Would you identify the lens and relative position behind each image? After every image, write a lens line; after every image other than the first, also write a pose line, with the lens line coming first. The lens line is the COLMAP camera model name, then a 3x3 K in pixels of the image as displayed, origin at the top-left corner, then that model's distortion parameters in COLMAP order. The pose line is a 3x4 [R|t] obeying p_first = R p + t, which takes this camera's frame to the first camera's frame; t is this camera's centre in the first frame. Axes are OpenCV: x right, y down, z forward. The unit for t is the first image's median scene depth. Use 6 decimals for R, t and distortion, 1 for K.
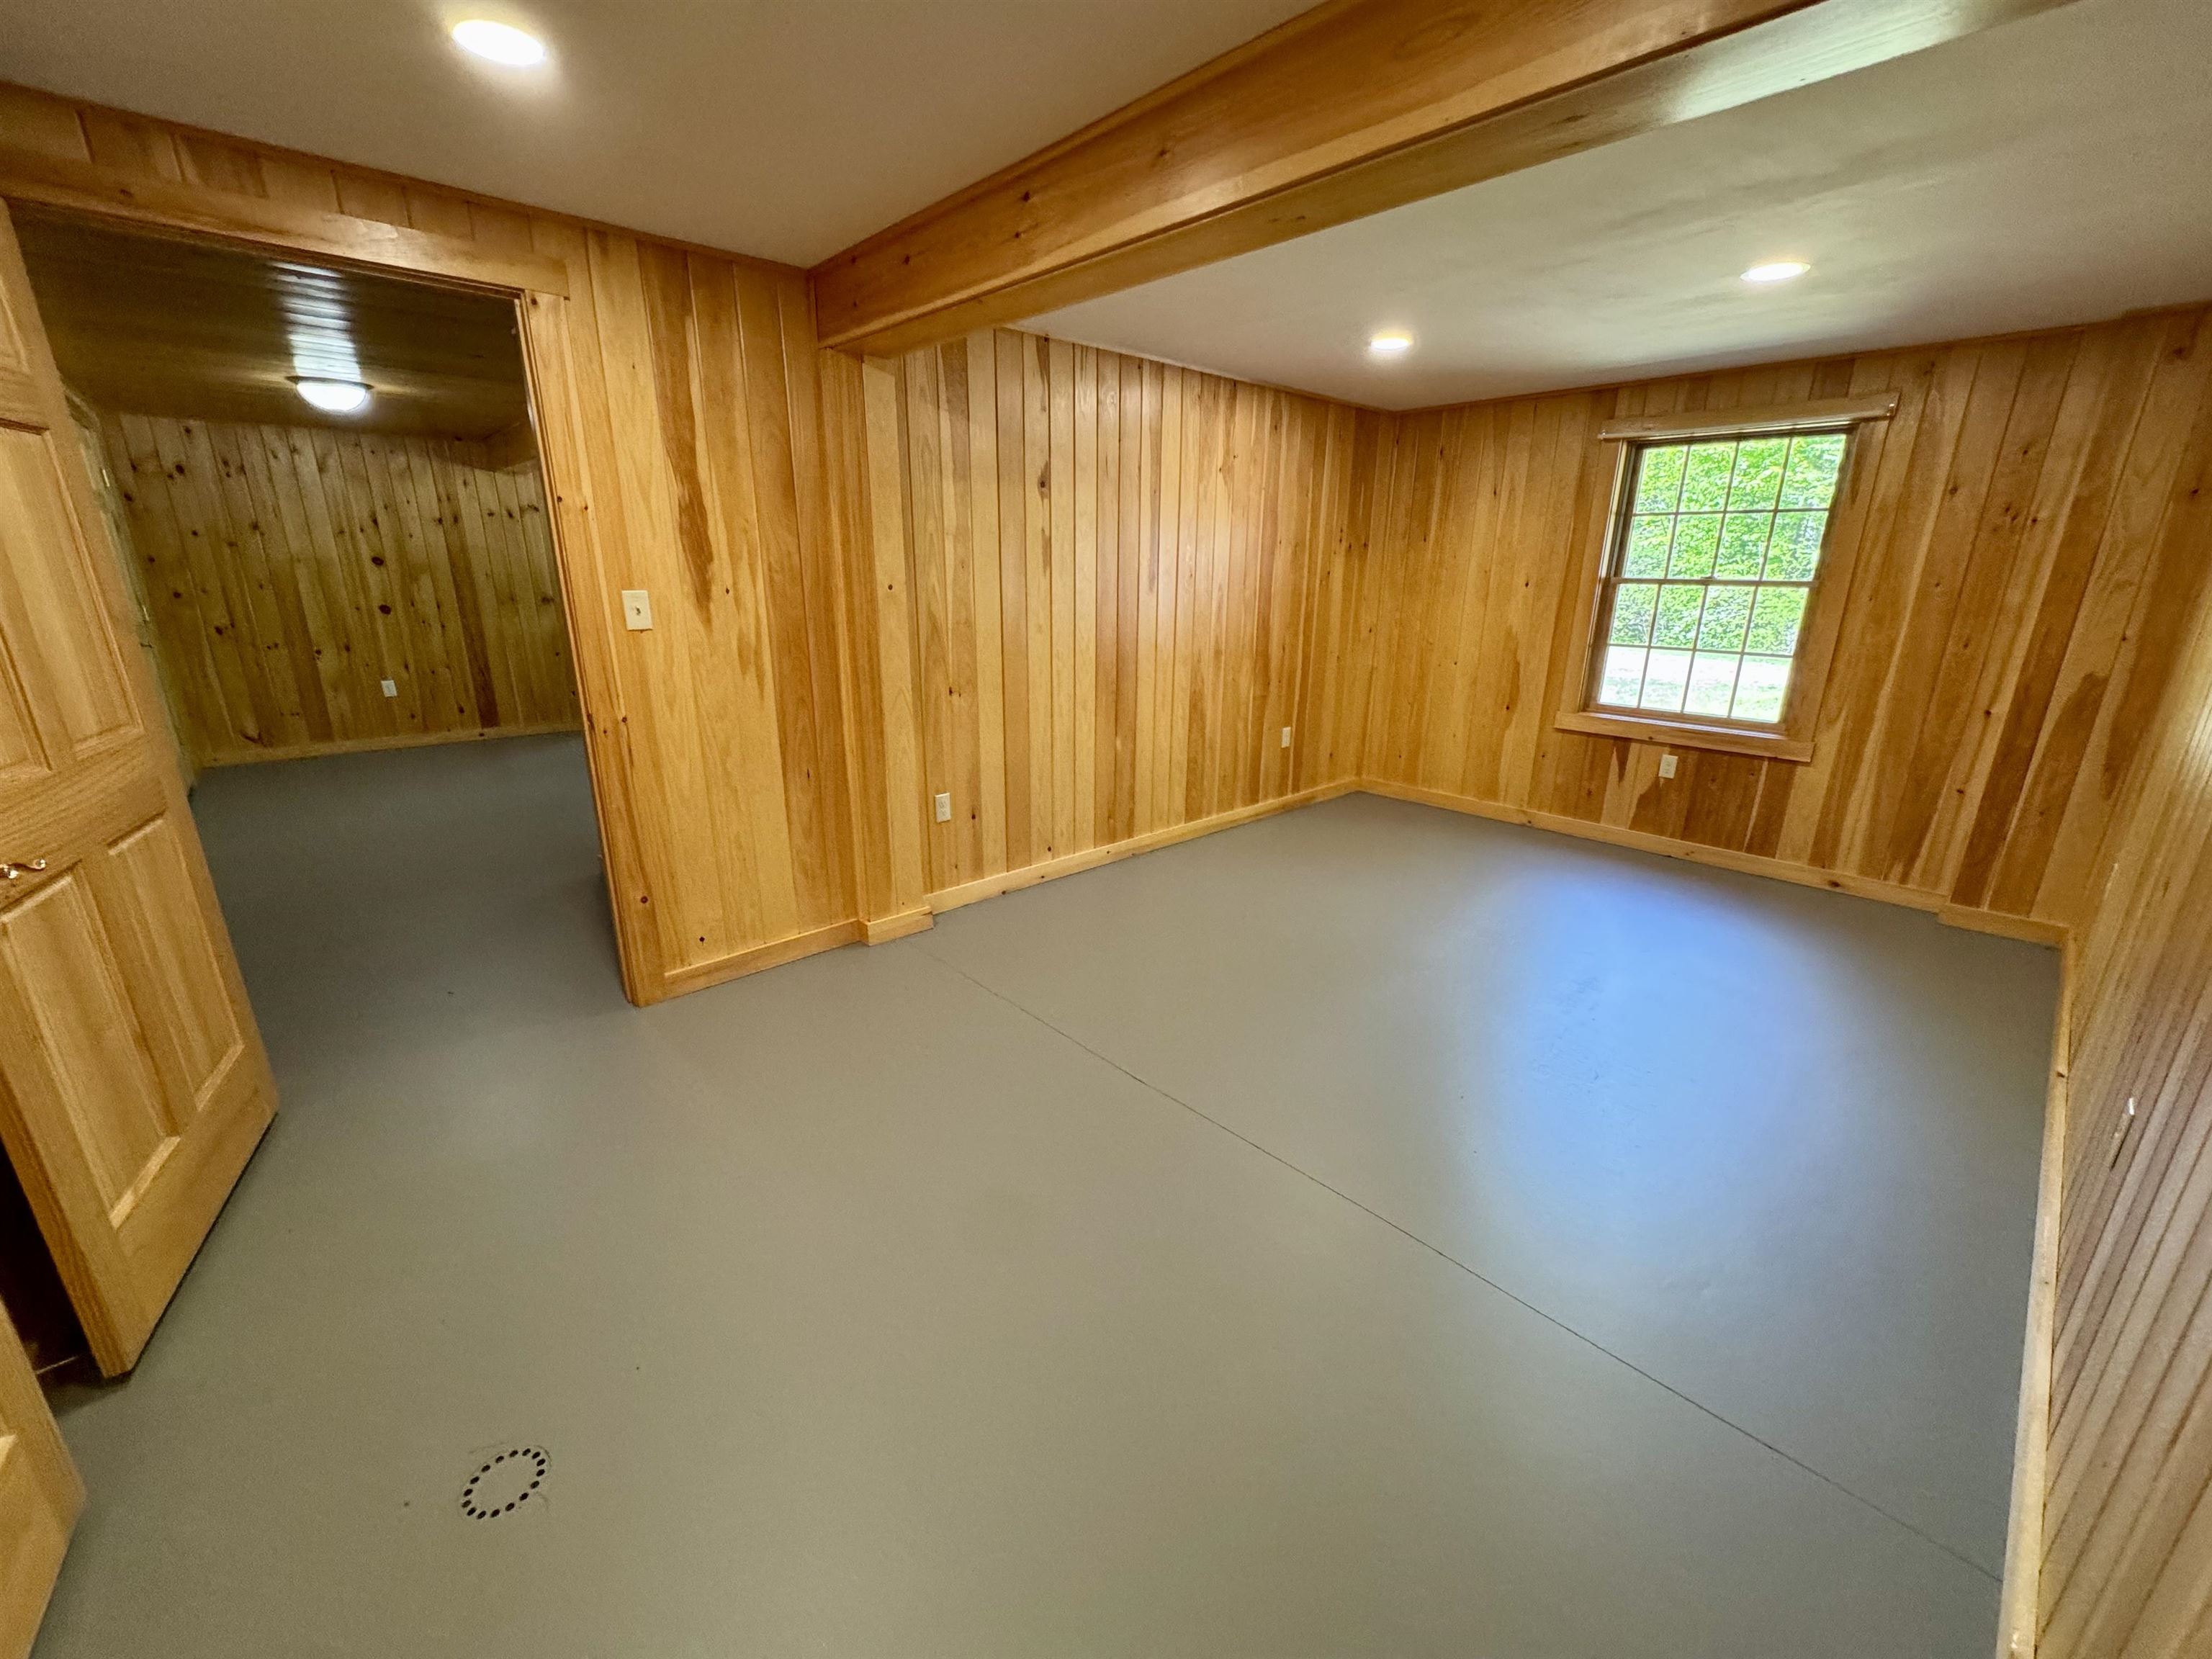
lens RADIAL K [[881.9, 0, 1101.4], [0, 881.9, 832.6], [0, 0, 1]] dist [-0.003143, 0.000778]
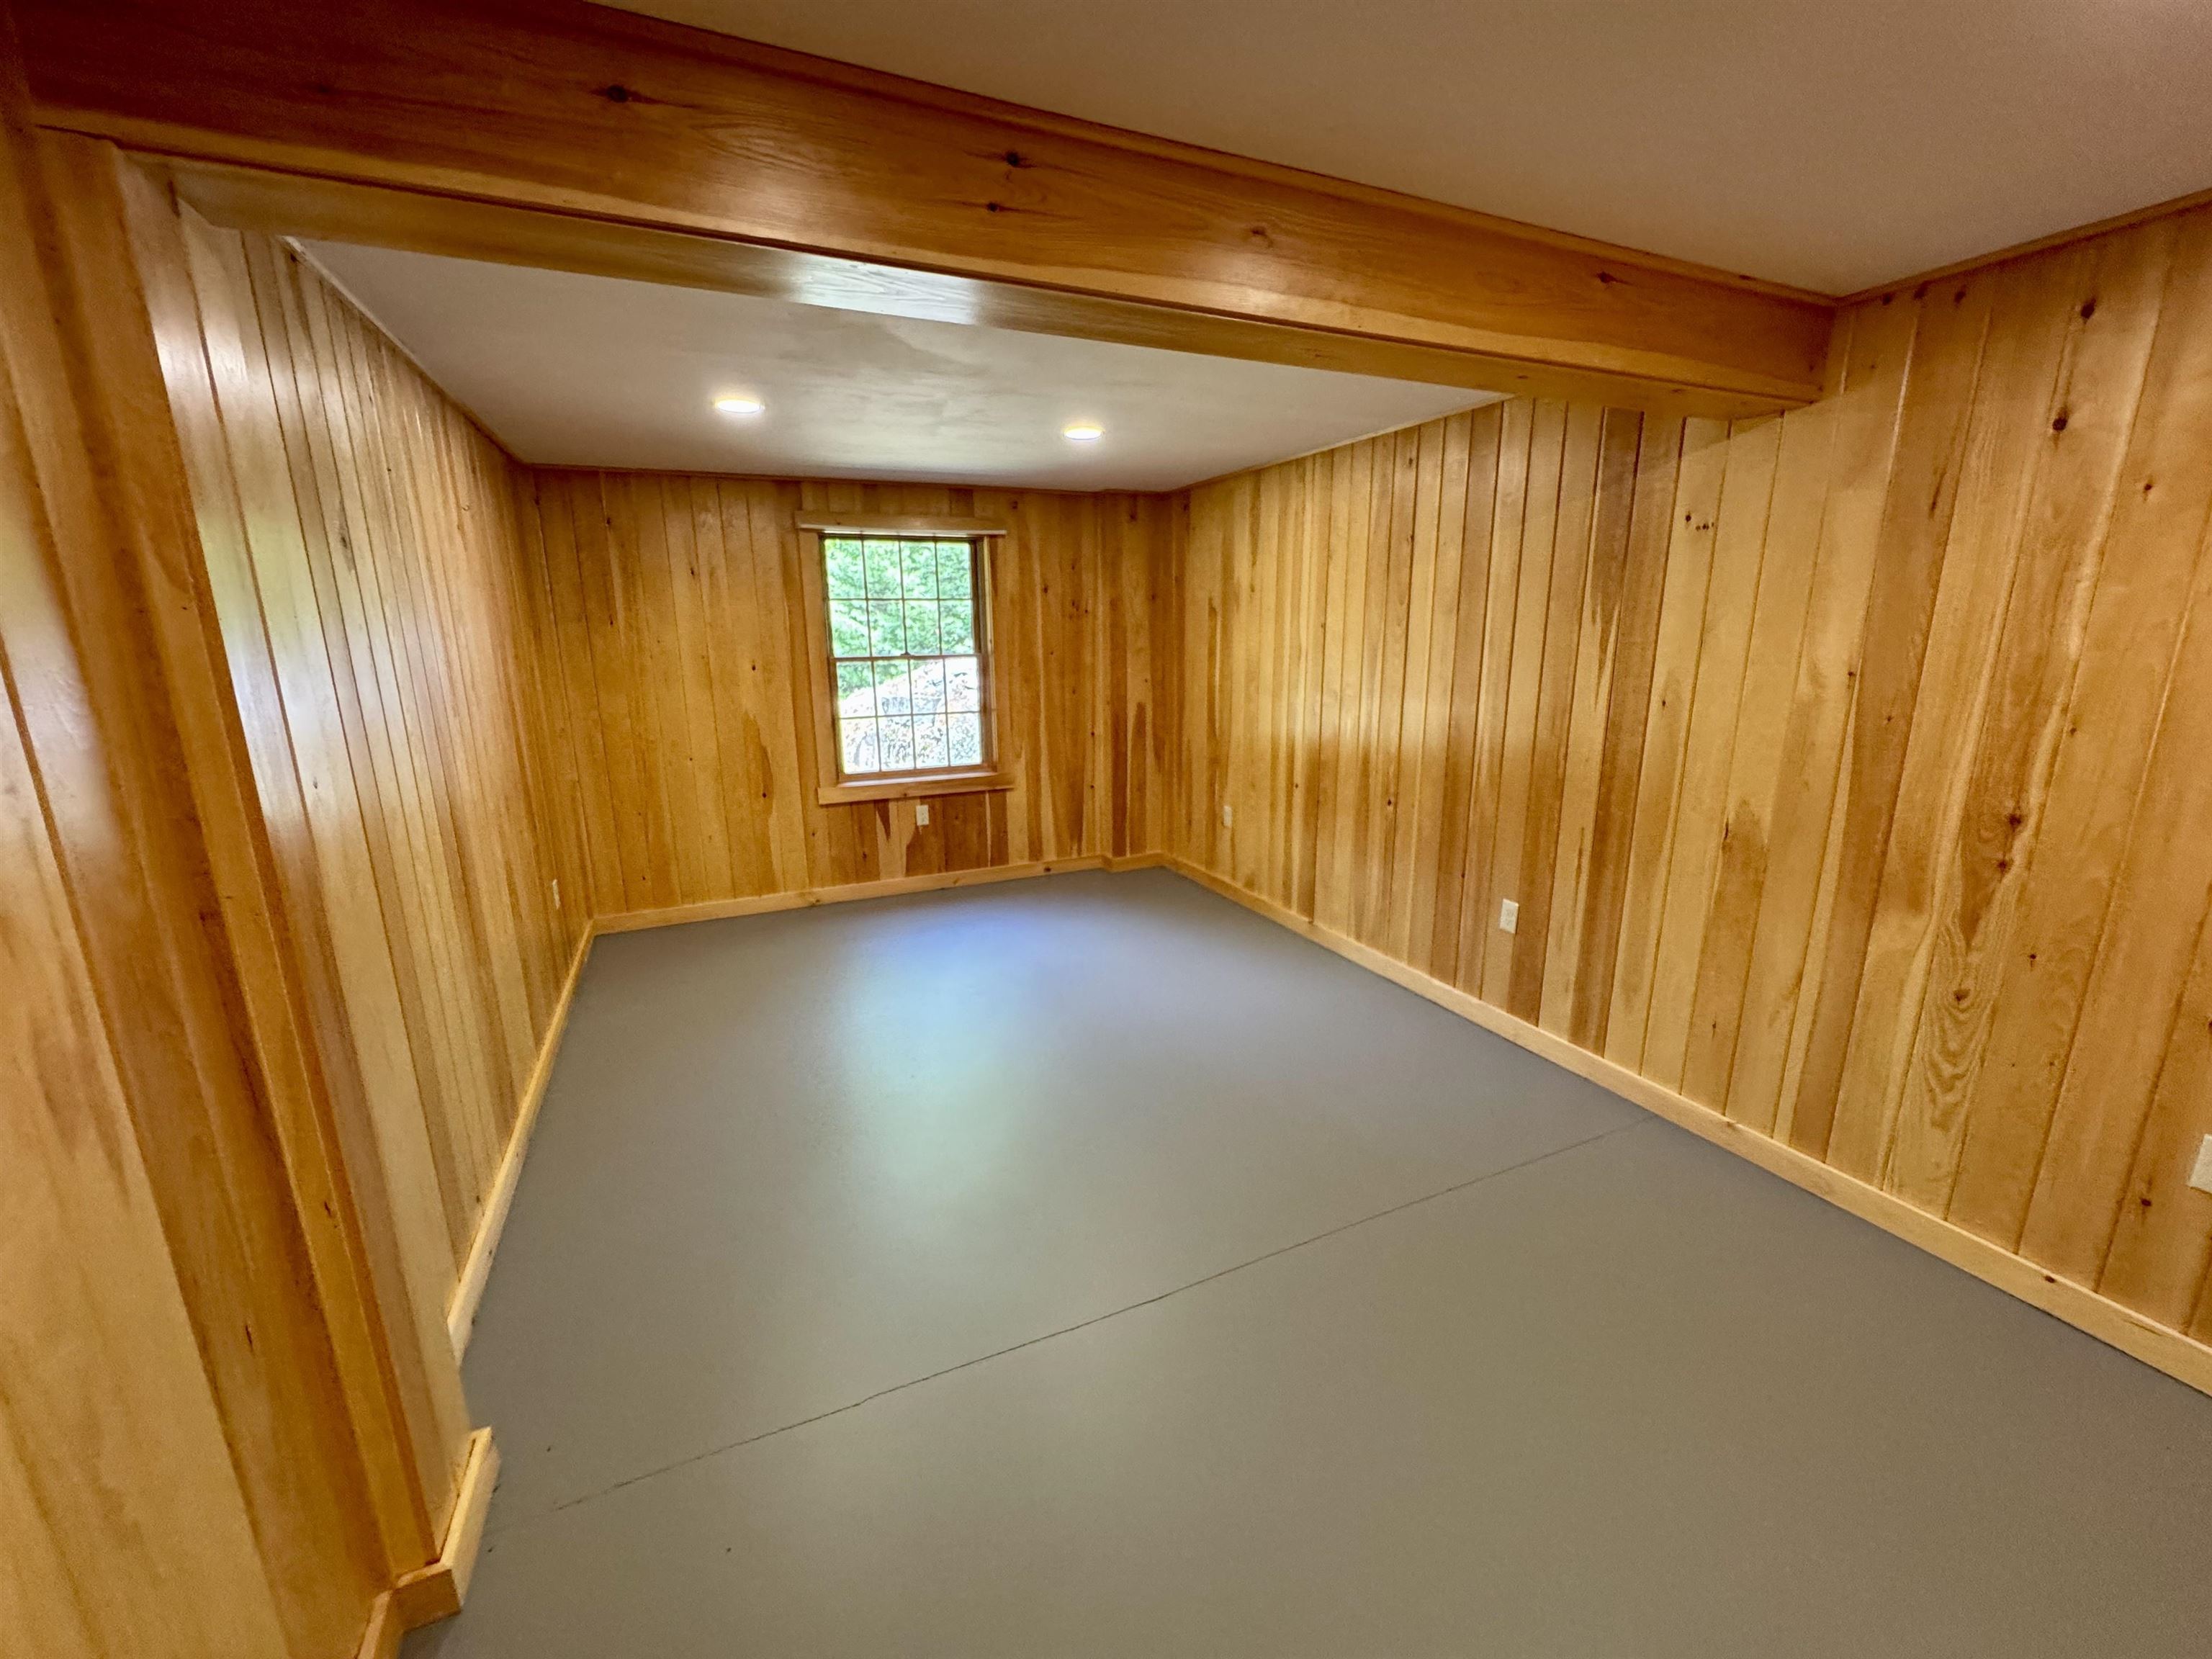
lens RADIAL K [[881.9, 0, 1112.2], [0, 881.9, 825.6], [0, 0, 1]] dist [-0.003143, 0.000778]
pose [[0.316857, -0.223446, 0.921777, -0.340989], [0.291204, 0.947833, 0.129662, -0.139351], [-0.902664, 0.227341, 0.365396, 0.358913]]
